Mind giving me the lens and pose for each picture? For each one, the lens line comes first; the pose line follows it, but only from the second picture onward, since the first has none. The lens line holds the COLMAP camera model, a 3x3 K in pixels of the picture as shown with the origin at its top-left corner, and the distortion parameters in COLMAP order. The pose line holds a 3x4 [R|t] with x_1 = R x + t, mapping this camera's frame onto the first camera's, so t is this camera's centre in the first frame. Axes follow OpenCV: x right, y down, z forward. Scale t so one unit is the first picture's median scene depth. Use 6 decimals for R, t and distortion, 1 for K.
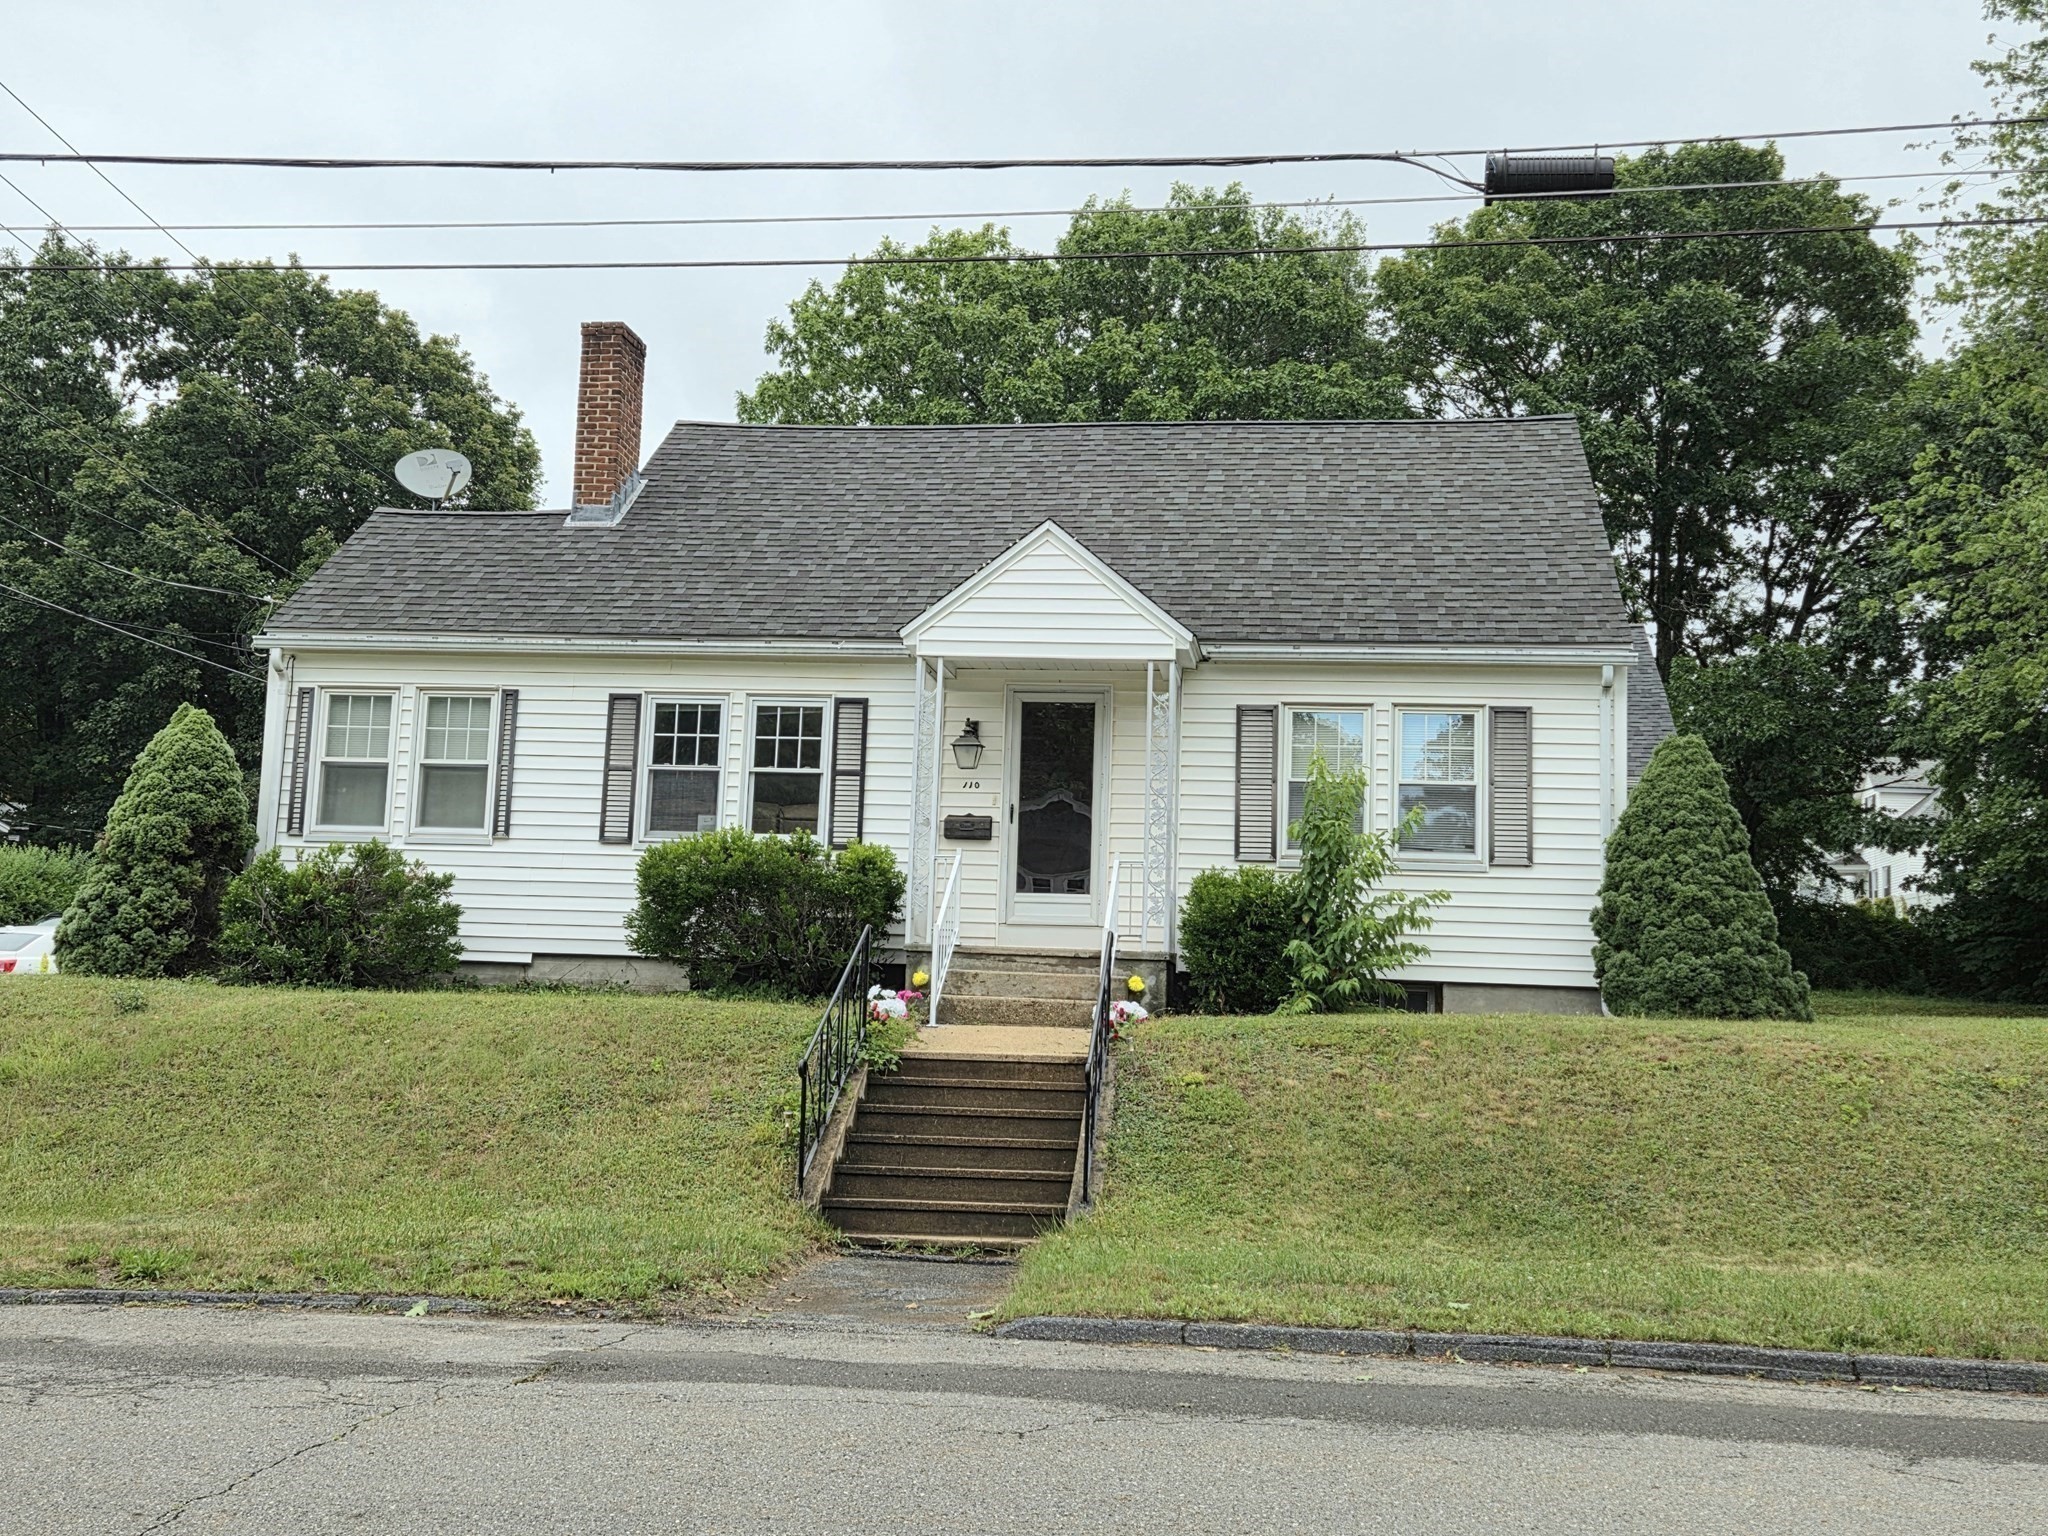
lens RADIAL K [[2142.0, 0, 1021.9], [0, 2142.0, 765.8], [0, 0, 1]] dist [0.010314, 0.000000]
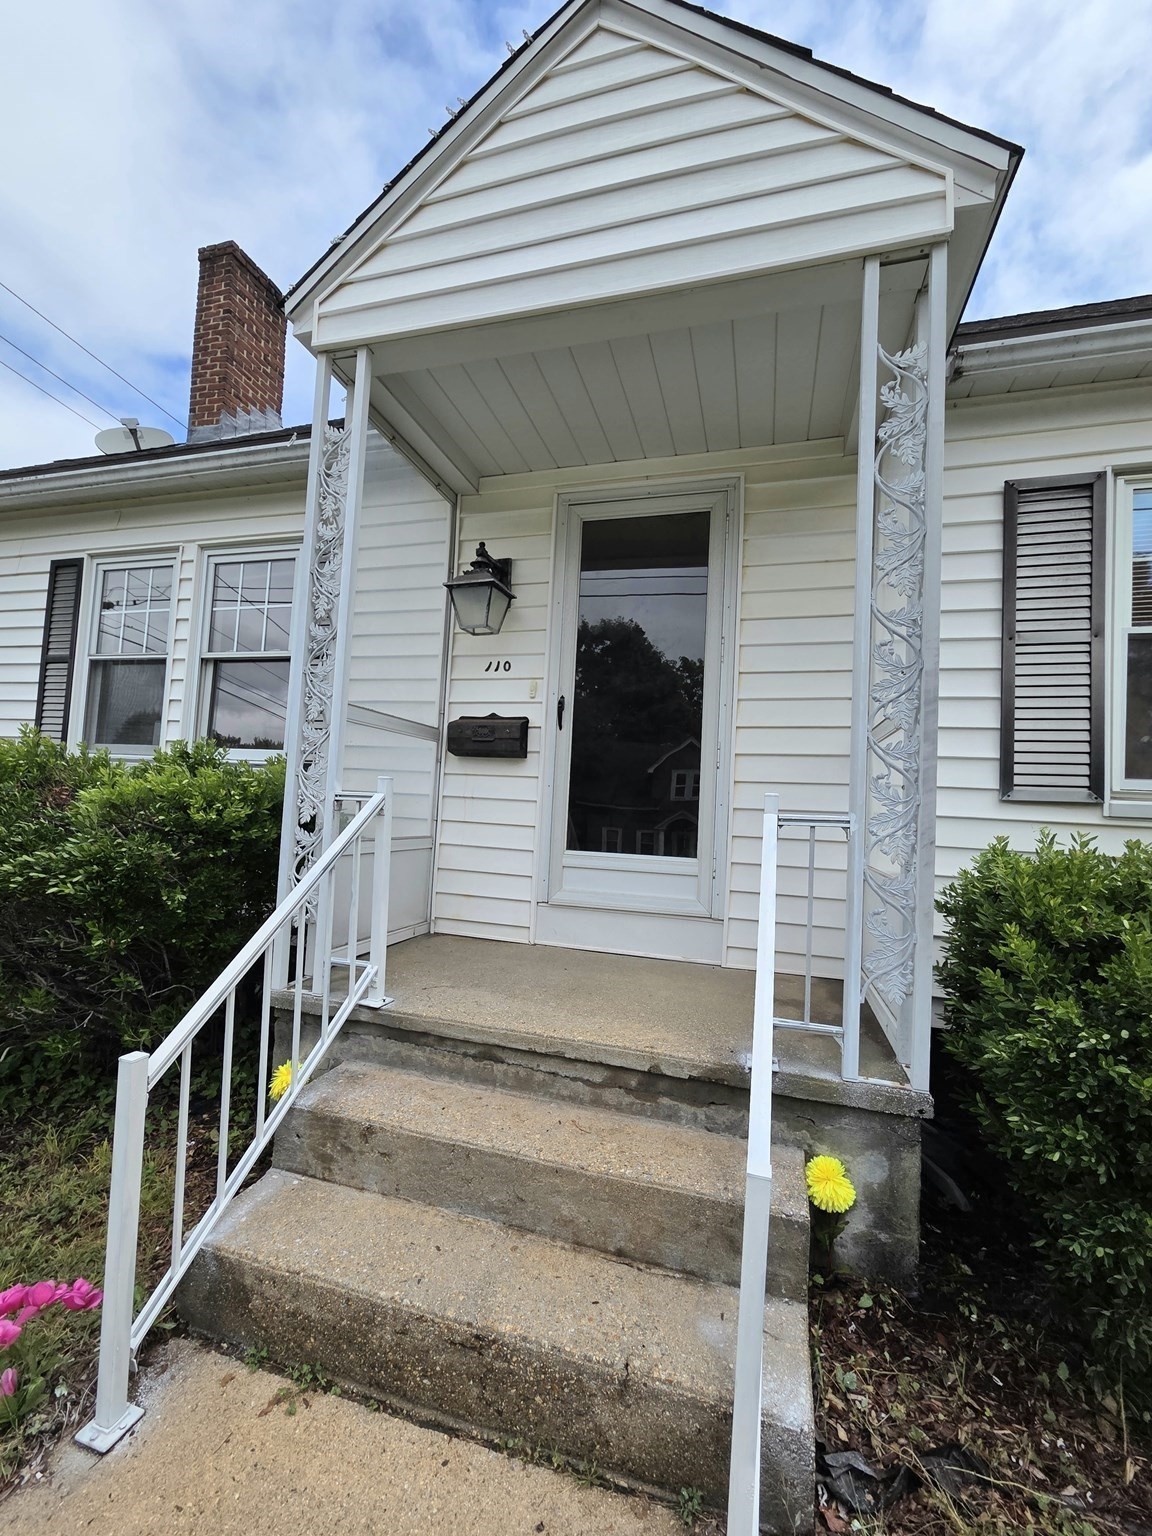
lens RADIAL K [[620.5, 0, 581.9], [0, 620.5, 783.1], [0, 0, 1]] dist [0.004644, 0.000159]
pose [[0.987361, 0.008531, -0.158260, 0.027575], [0.003807, 0.996986, 0.077493, 0.028462], [0.158444, -0.077116, 0.984352, 0.833825]]
